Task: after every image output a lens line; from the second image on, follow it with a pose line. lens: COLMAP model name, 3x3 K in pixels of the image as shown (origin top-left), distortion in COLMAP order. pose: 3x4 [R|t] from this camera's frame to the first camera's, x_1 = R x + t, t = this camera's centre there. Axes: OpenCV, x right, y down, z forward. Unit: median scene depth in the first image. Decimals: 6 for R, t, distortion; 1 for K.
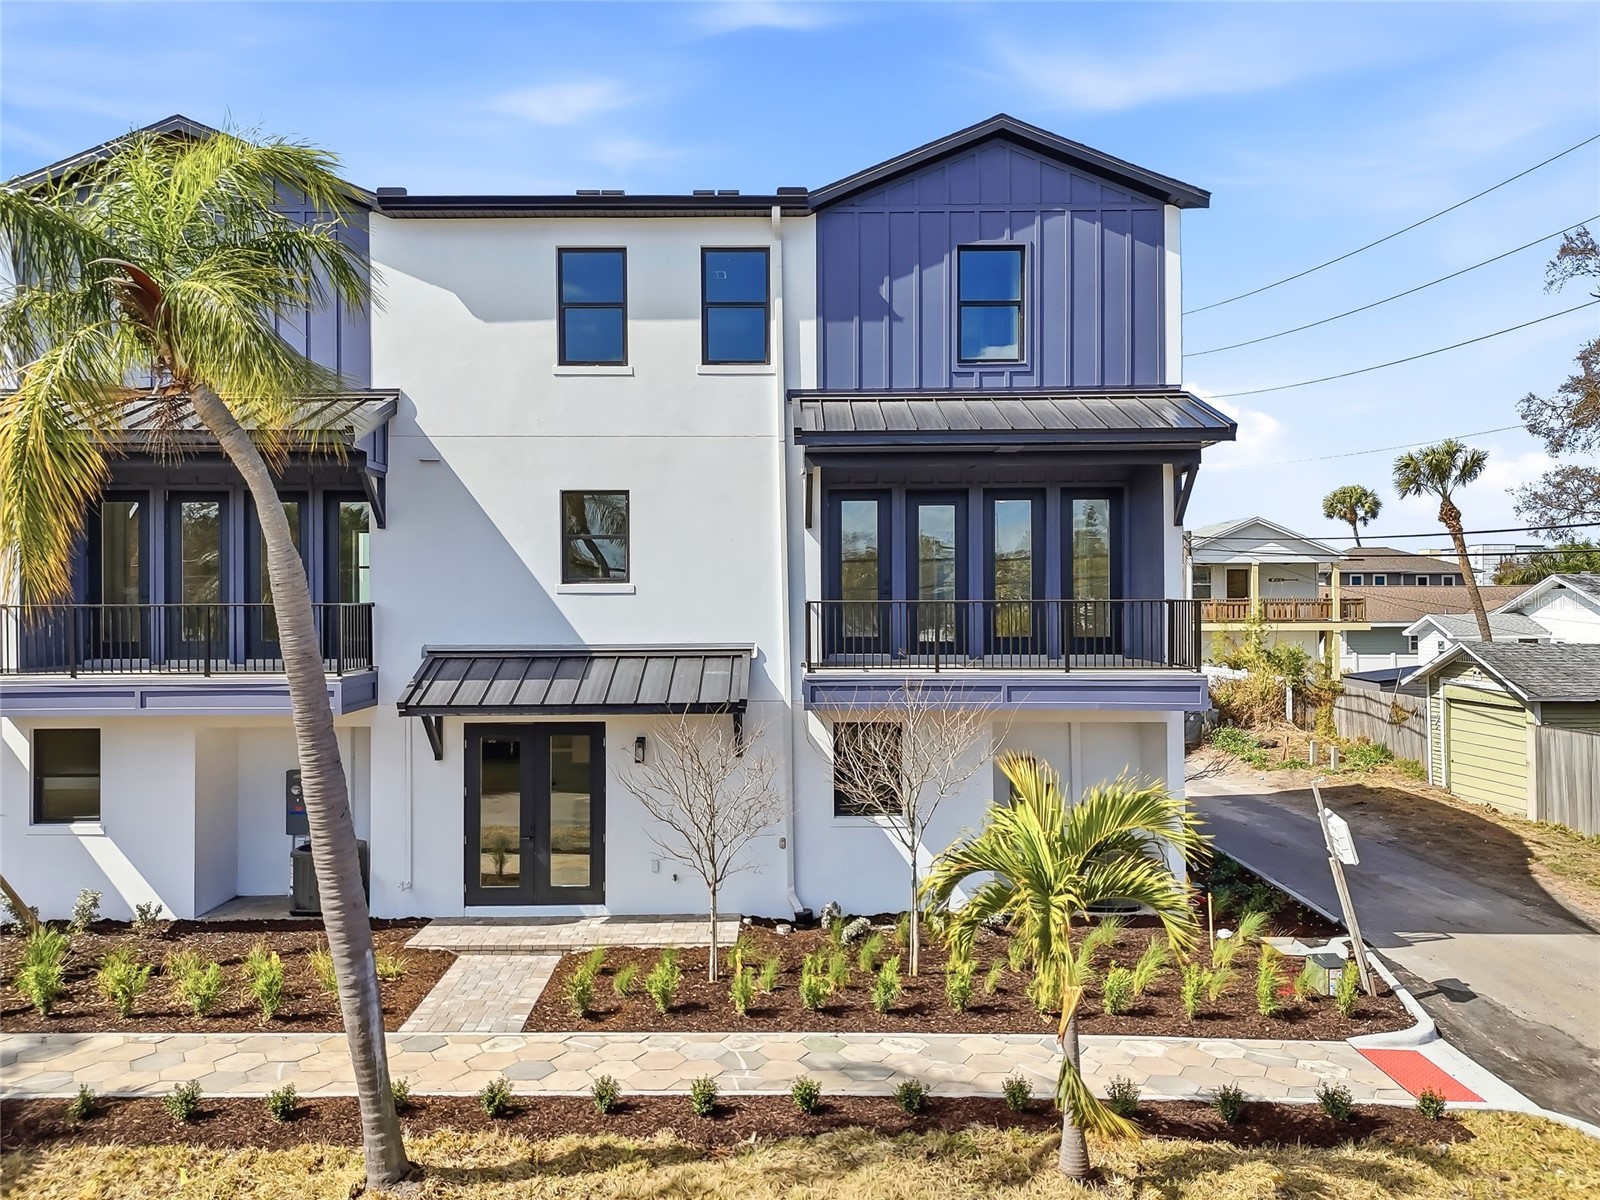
lens RADIAL K [[1171.3, 0, 794.9], [0, 1171.3, 595.6], [0, 0, 1]] dist [0.055933, -0.039126]
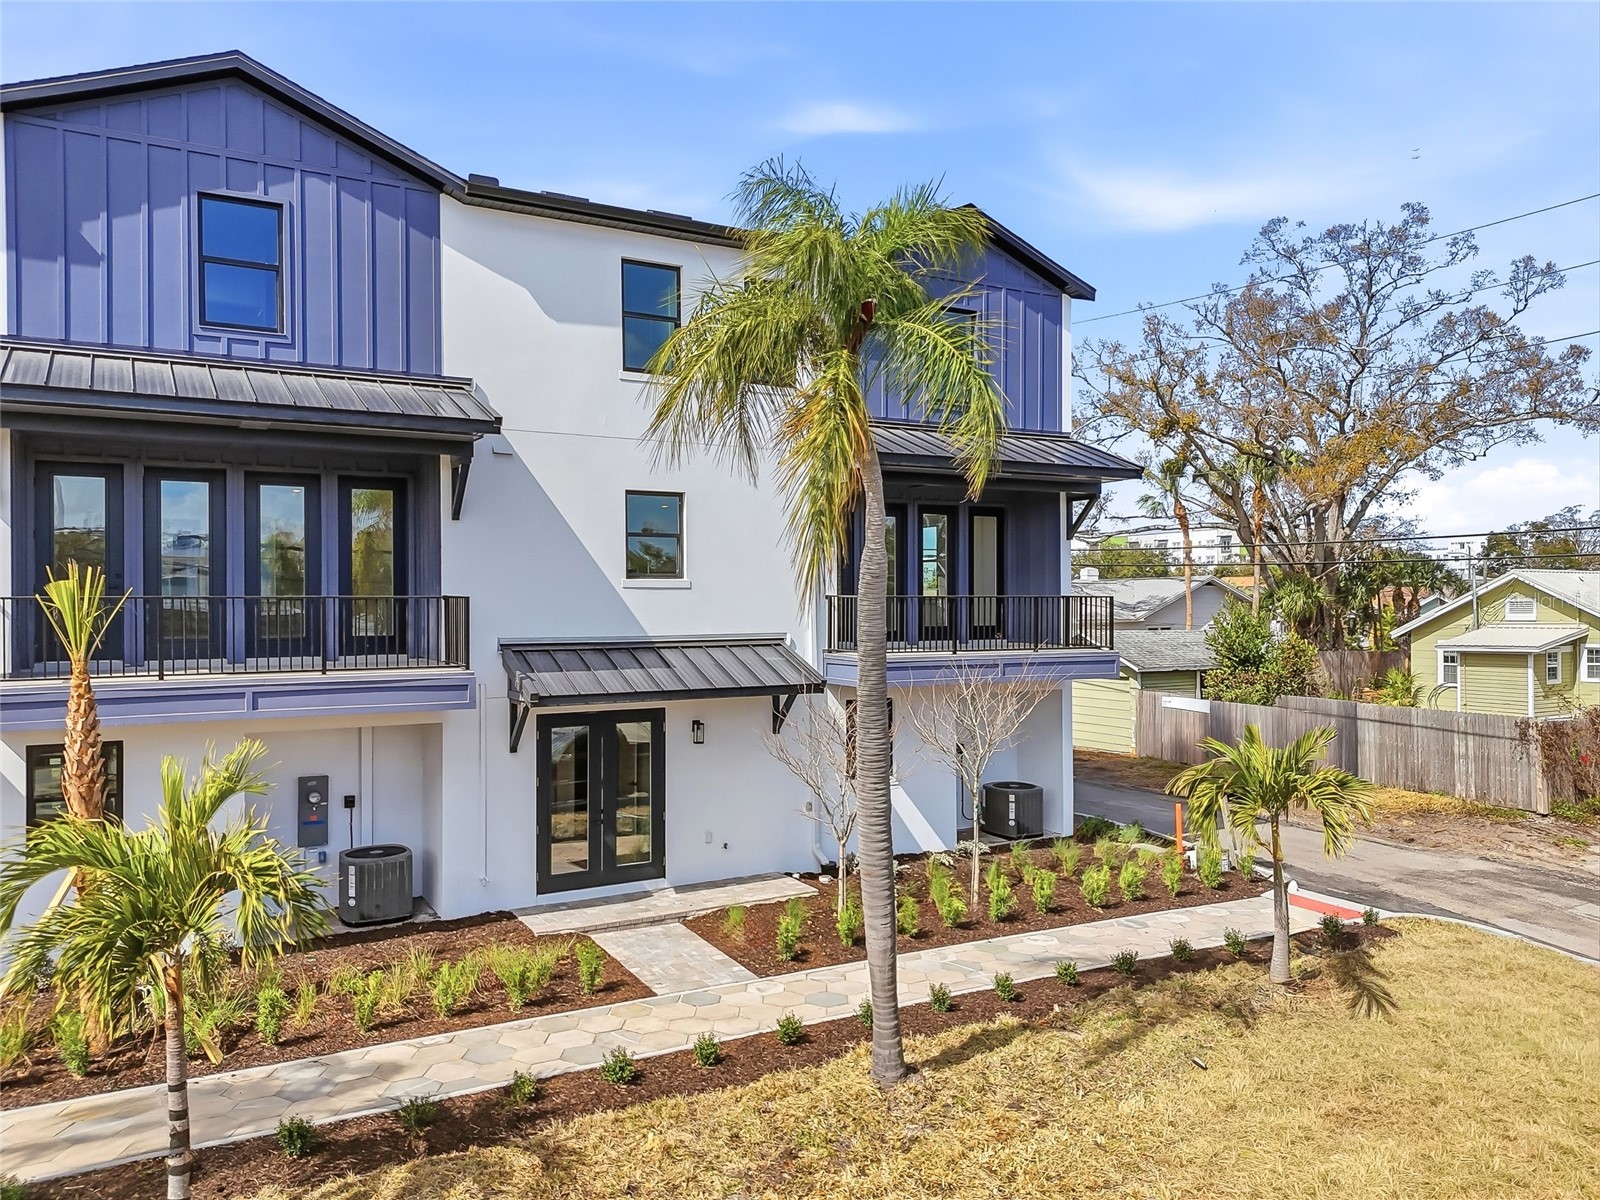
lens RADIAL K [[1171.3, 0, 802.4], [0, 1171.3, 599.9], [0, 0, 1]] dist [0.055933, -0.039126]
pose [[0.869712, 0.002650, 0.493553, -0.584873], [-0.007210, 0.999947, 0.007337, 0.000224], [-0.493507, -0.009940, 0.869685, 0.006690]]
